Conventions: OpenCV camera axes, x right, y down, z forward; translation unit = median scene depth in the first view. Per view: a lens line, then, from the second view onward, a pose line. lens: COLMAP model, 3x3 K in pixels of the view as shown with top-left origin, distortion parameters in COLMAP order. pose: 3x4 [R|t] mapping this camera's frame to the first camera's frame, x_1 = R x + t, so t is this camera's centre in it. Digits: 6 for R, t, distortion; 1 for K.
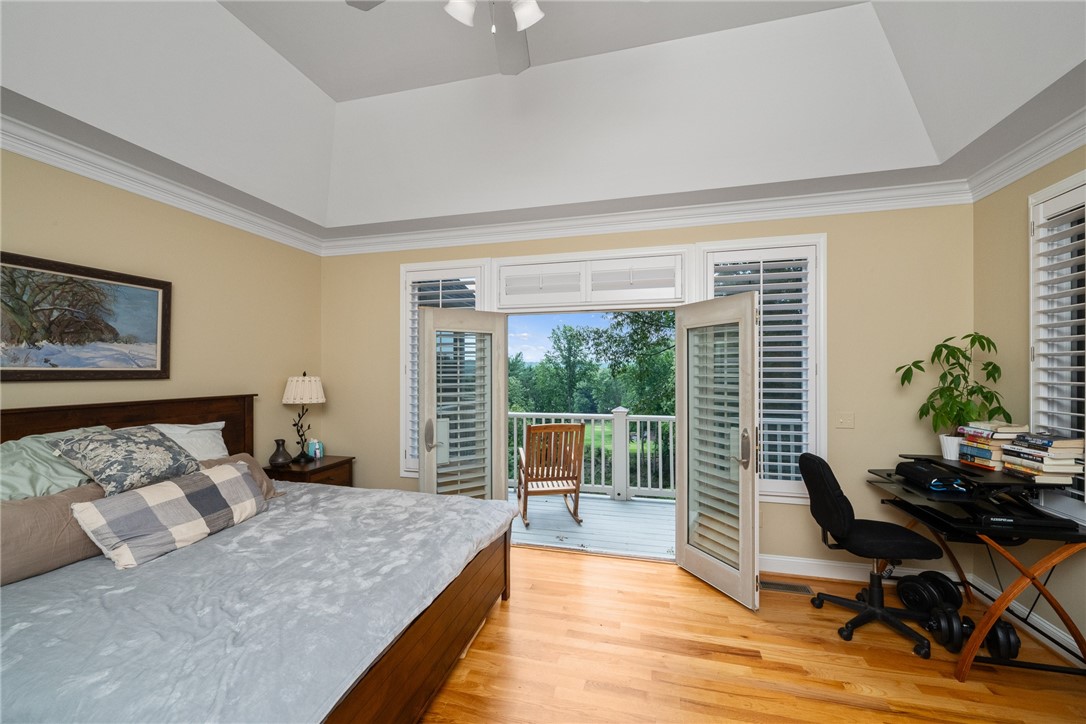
lens RADIAL K [[435.4, 0, 538.6], [0, 435.4, 366.8], [0, 0, 1]] dist [0.002271, 0.000284]
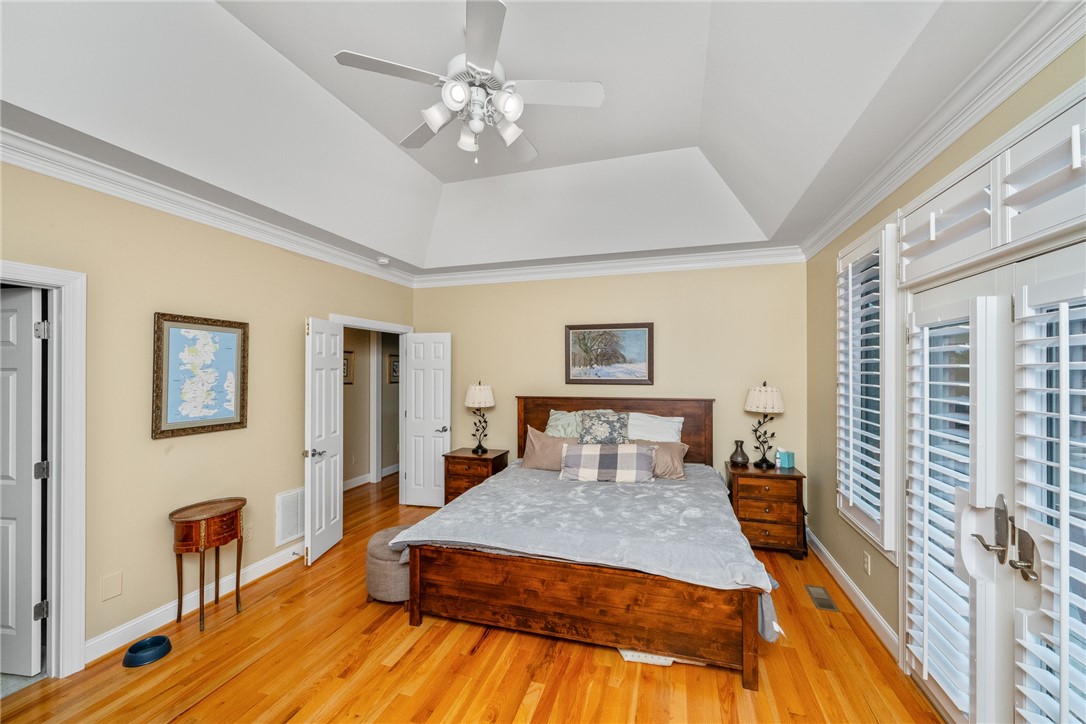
lens RADIAL K [[435.4, 0, 541.4], [0, 435.4, 365.5], [0, 0, 1]] dist [0.002271, 0.000284]
pose [[-0.042085, -0.000461, -0.999114, 0.804568], [0.010980, 0.999939, -0.000924, -0.050110], [0.999054, -0.011009, -0.042078, 0.749490]]
